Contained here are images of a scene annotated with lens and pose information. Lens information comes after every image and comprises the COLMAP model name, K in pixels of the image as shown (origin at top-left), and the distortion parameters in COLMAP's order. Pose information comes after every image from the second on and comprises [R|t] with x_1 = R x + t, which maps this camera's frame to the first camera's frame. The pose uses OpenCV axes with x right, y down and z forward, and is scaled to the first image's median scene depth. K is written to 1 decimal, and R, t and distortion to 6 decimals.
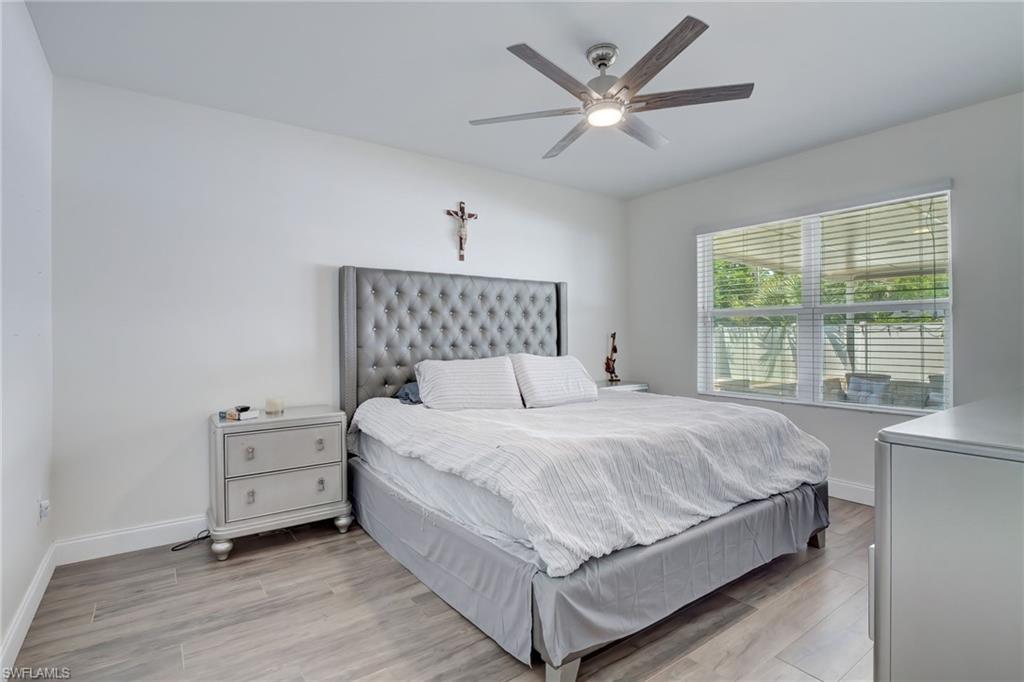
lens RADIAL K [[498.1, 0, 503.2], [0, 498.1, 341.1], [0, 0, 1]] dist [-0.015801, -0.000005]
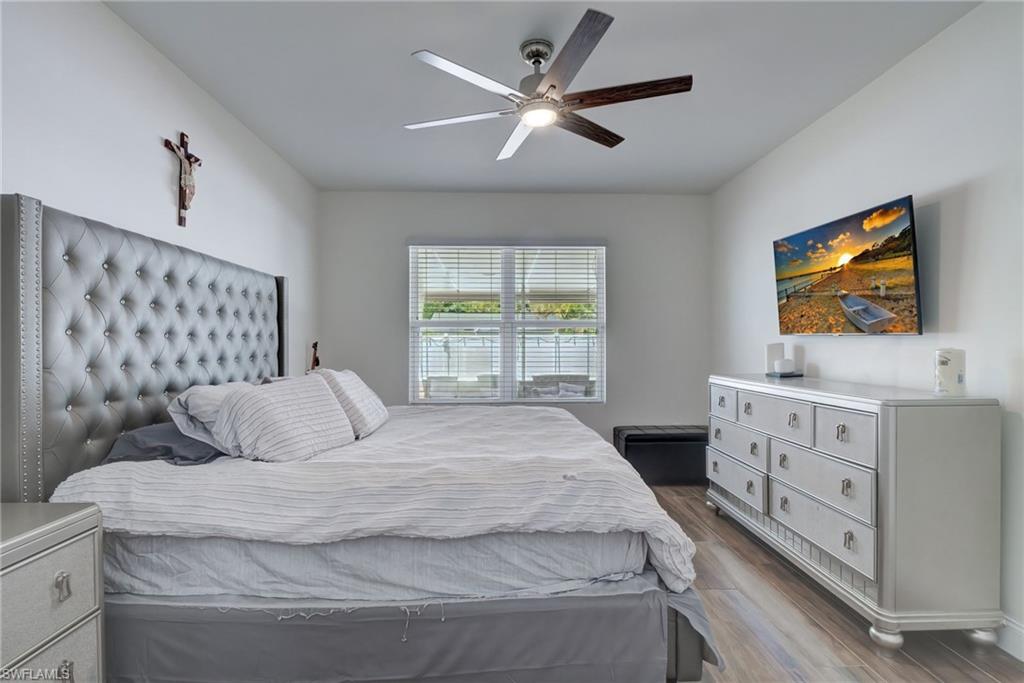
lens RADIAL K [[504.0, 0, 513.3], [0, 504.0, 346.5], [0, 0, 1]] dist [0.000579, -0.000034]
pose [[0.552338, -0.001054, 0.833619, -0.386810], [0.007913, 0.999961, -0.003979, -0.003898], [-0.833582, 0.008795, 0.552325, 0.304339]]
